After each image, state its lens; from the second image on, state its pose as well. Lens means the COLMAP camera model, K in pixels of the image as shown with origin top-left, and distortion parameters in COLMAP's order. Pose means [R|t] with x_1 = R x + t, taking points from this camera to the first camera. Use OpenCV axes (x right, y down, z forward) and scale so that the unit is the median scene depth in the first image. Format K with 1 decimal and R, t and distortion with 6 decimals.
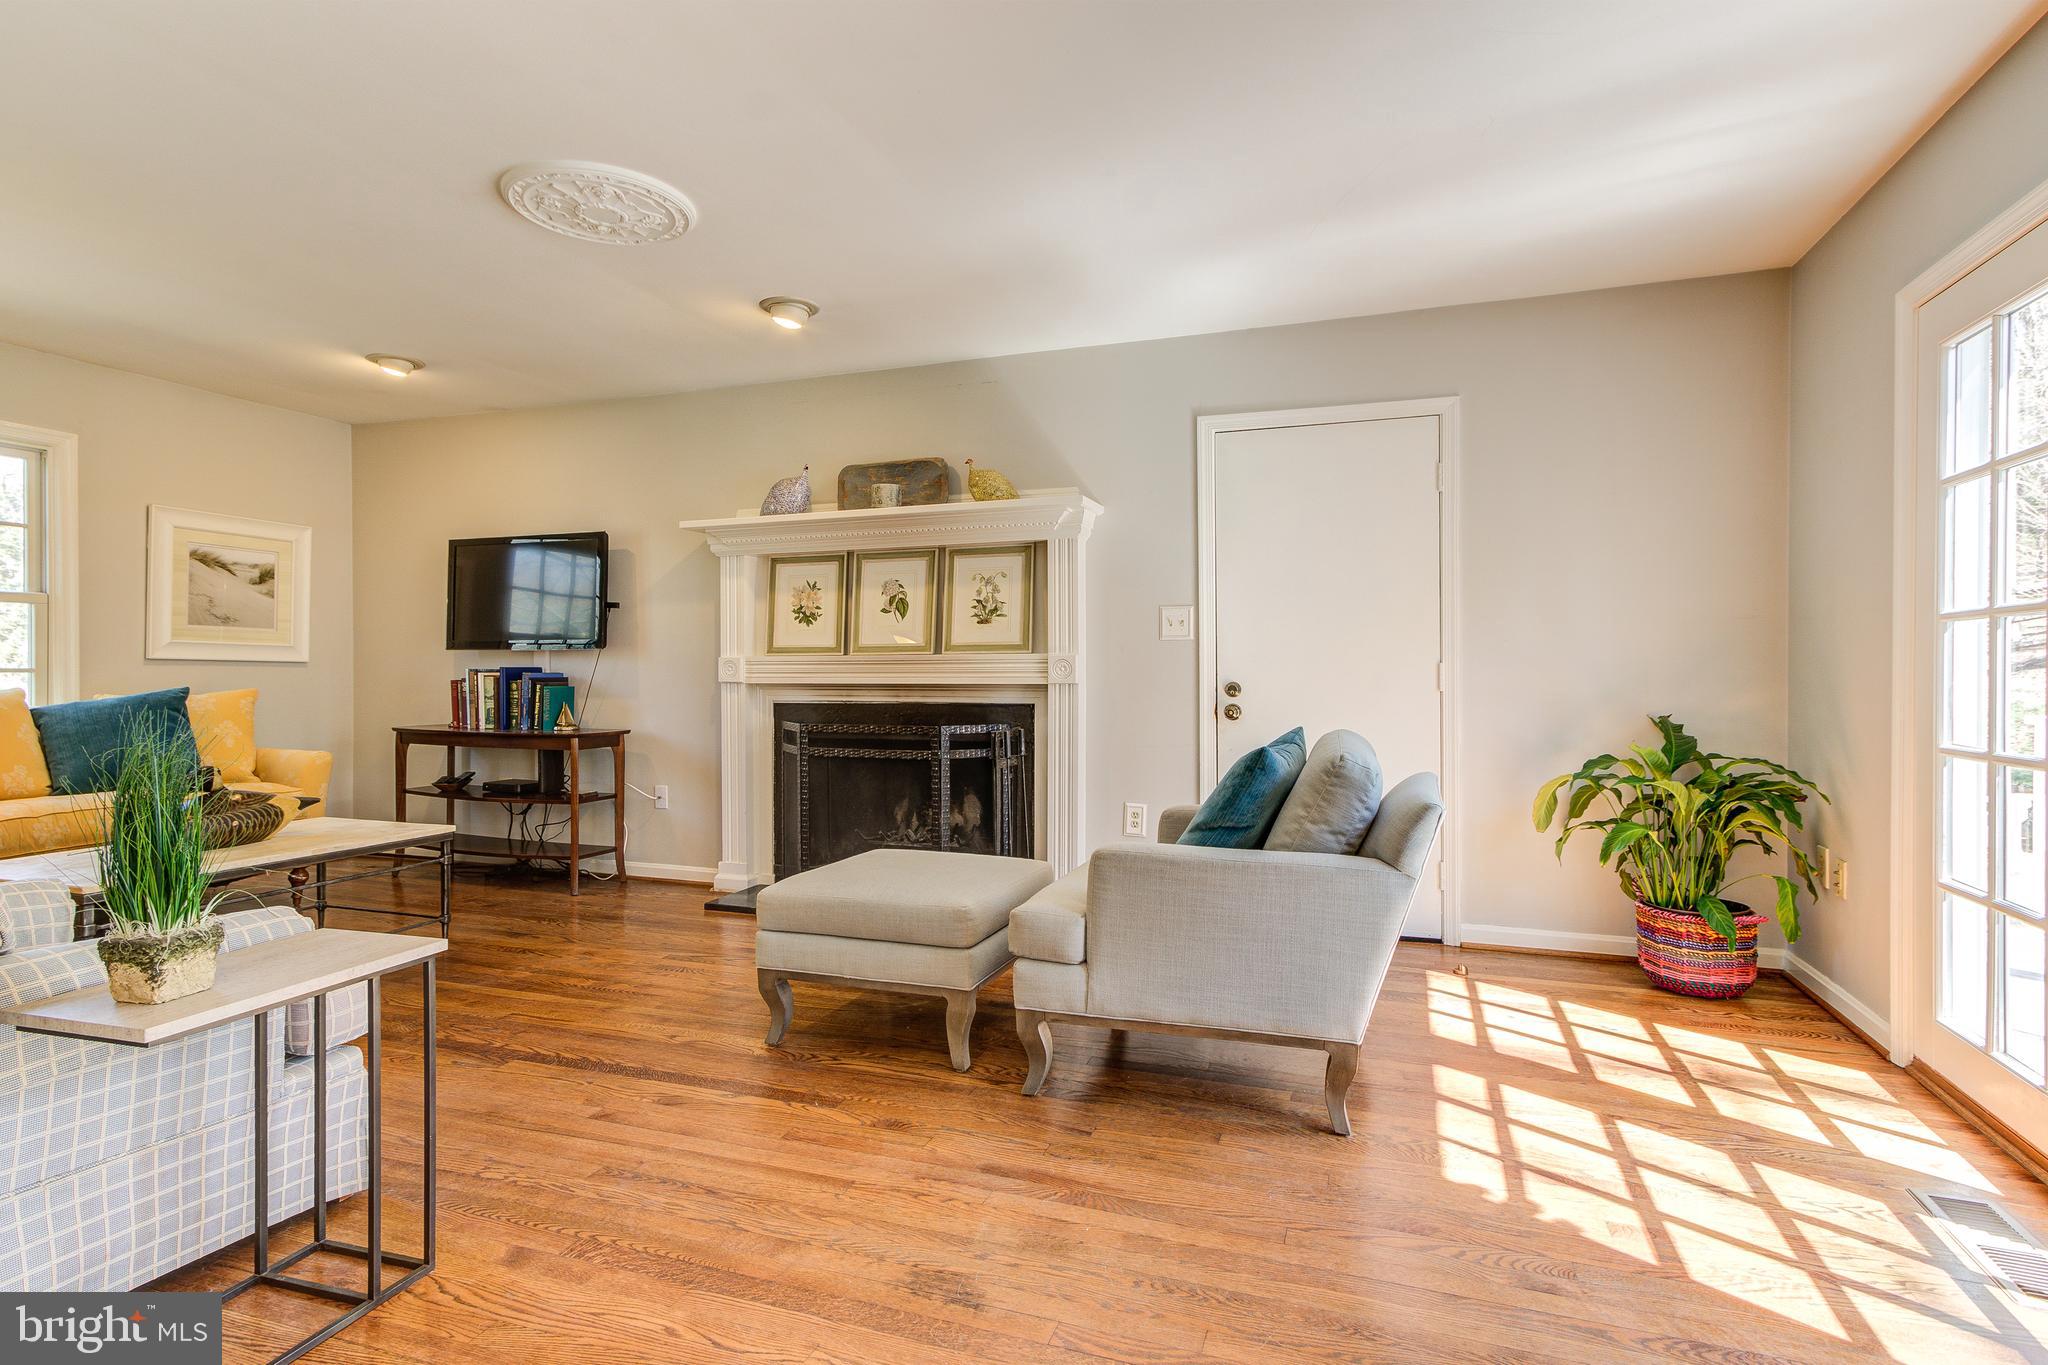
lens RADIAL K [[1022.9, 0, 1008.5], [0, 1022.9, 674.4], [0, 0, 1]] dist [-0.021641, -0.000042]
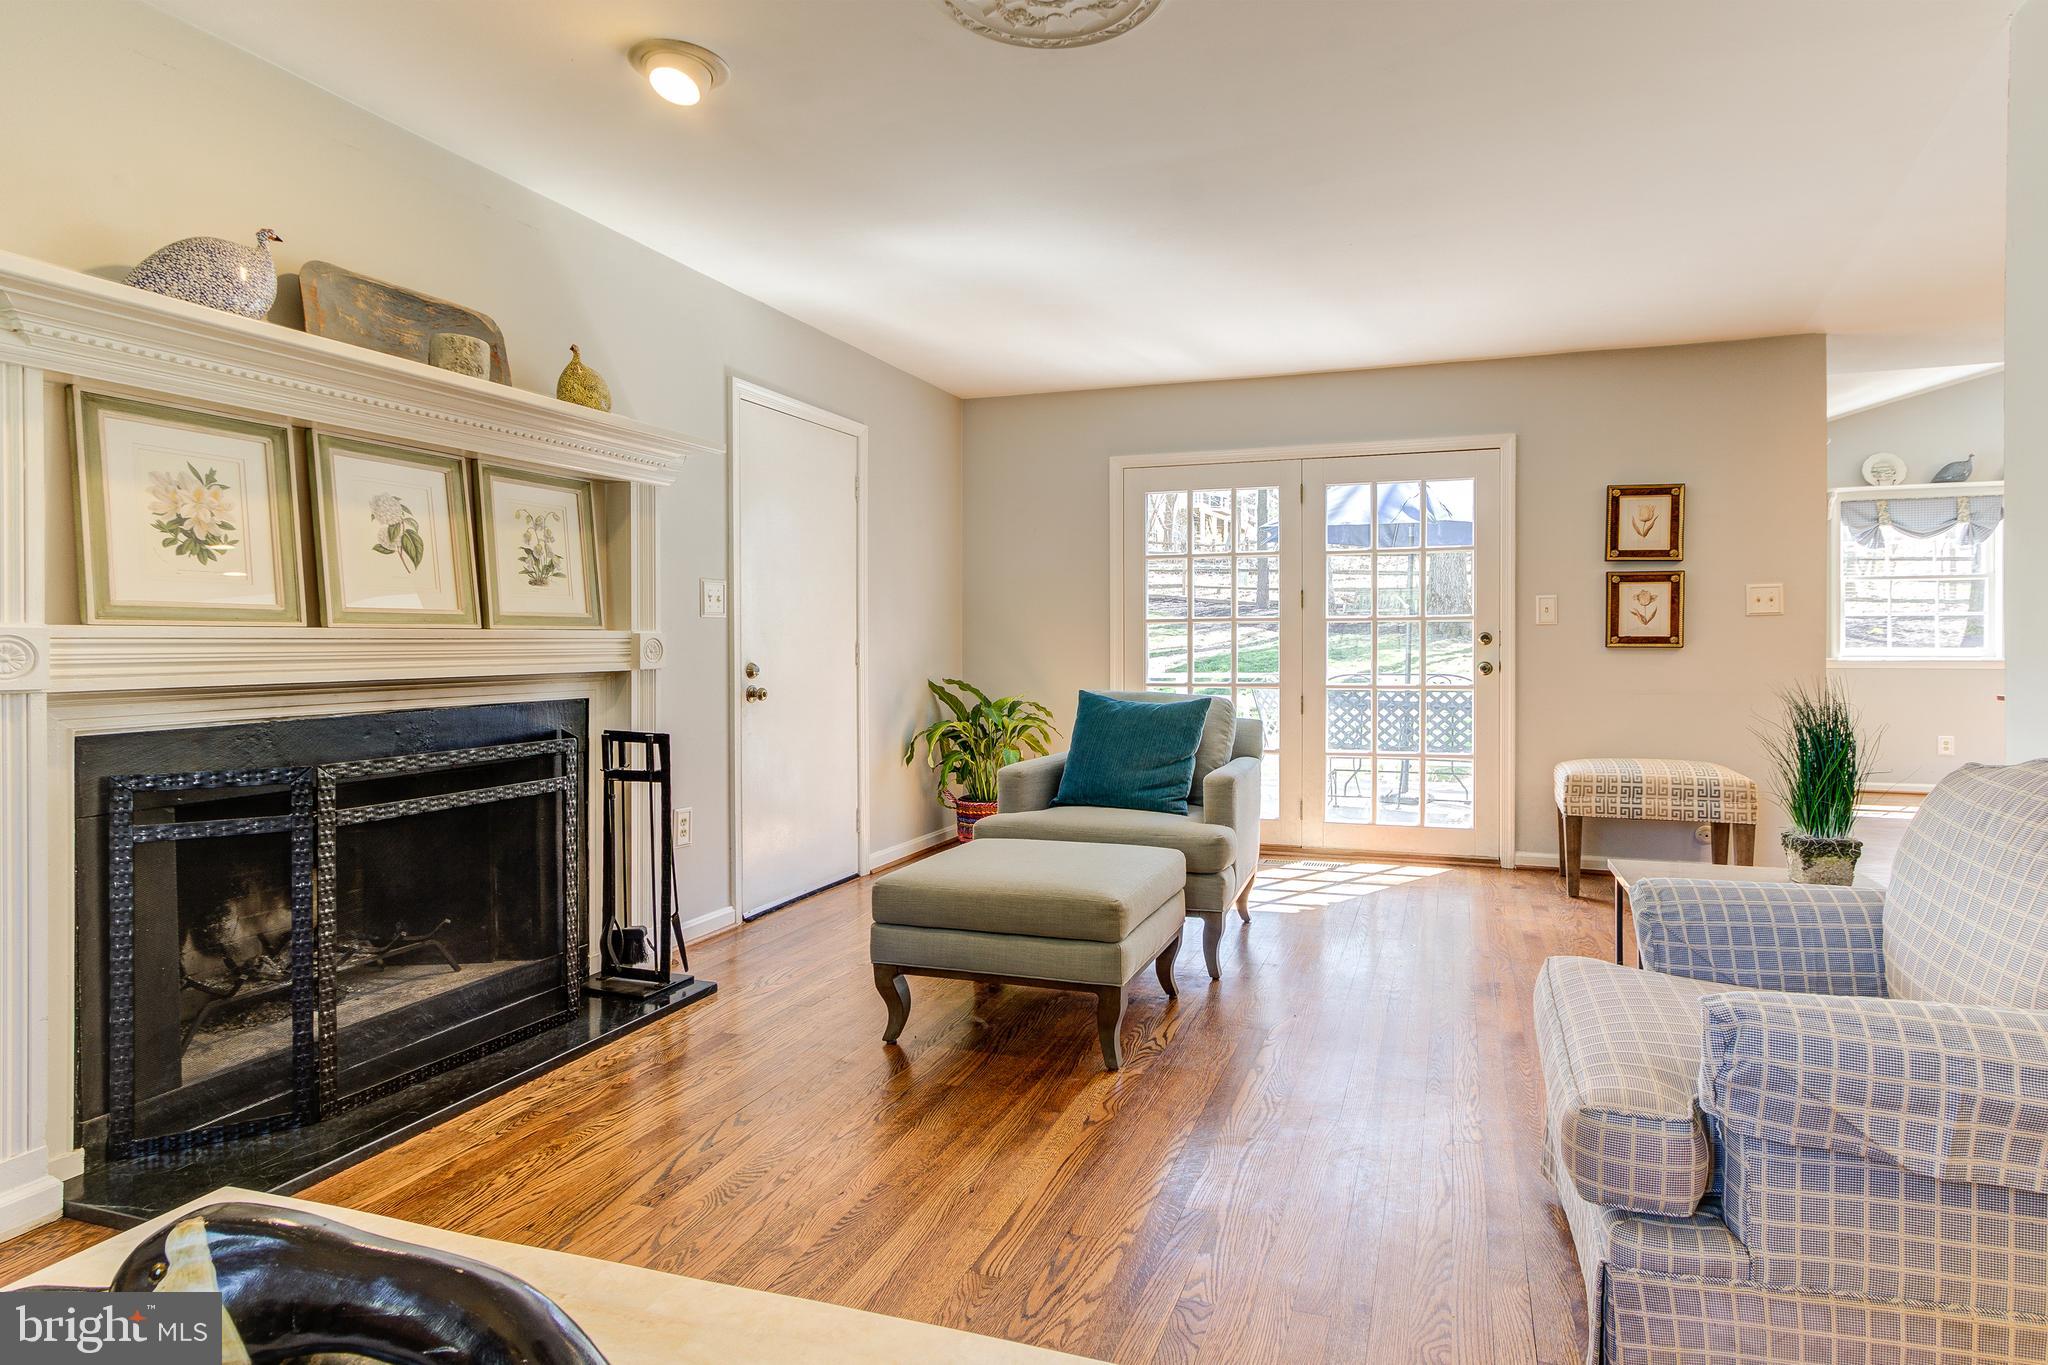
lens RADIAL K [[1030.0, 0, 1103.7], [0, 1030.0, 654.7], [0, 0, 1]] dist [-0.004100, 0.012287]
pose [[-0.001174, -0.008615, 0.999962, -0.689671], [0.012625, 0.999883, 0.008629, -0.004571], [-0.999920, 0.012634, -0.001065, 0.611328]]
